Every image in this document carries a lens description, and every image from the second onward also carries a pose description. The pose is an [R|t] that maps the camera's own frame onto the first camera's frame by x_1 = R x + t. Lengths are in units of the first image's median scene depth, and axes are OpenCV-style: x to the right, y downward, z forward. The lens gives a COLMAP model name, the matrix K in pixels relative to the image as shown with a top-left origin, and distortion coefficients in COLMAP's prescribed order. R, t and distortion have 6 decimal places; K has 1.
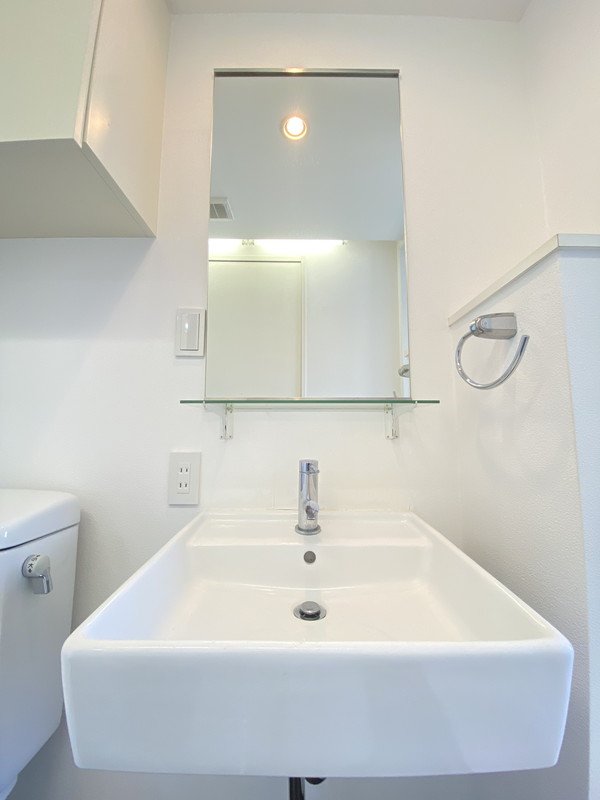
lens RADIAL K [[327.4, 0, 299.5], [0, 327.4, 396.0], [0, 0, 1]] dist [0.078076, -0.040254]
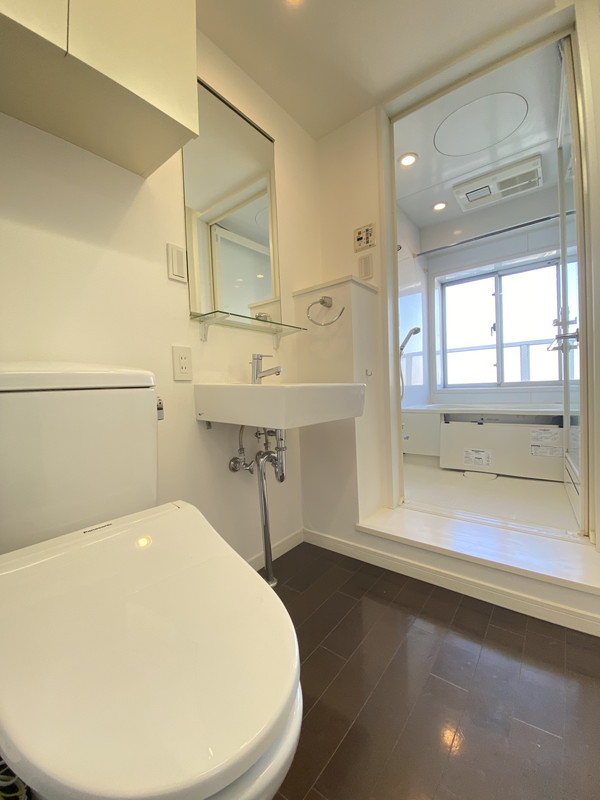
lens RADIAL K [[327.4, 0, 299.5], [0, 327.4, 396.0], [0, 0, 1]] dist [0.078076, -0.040254]
pose [[0.628549, -0.037674, 0.776857, -1.179762], [-0.055630, 0.994090, 0.093219, 0.220425], [-0.775778, -0.101809, 0.622739, -0.373933]]
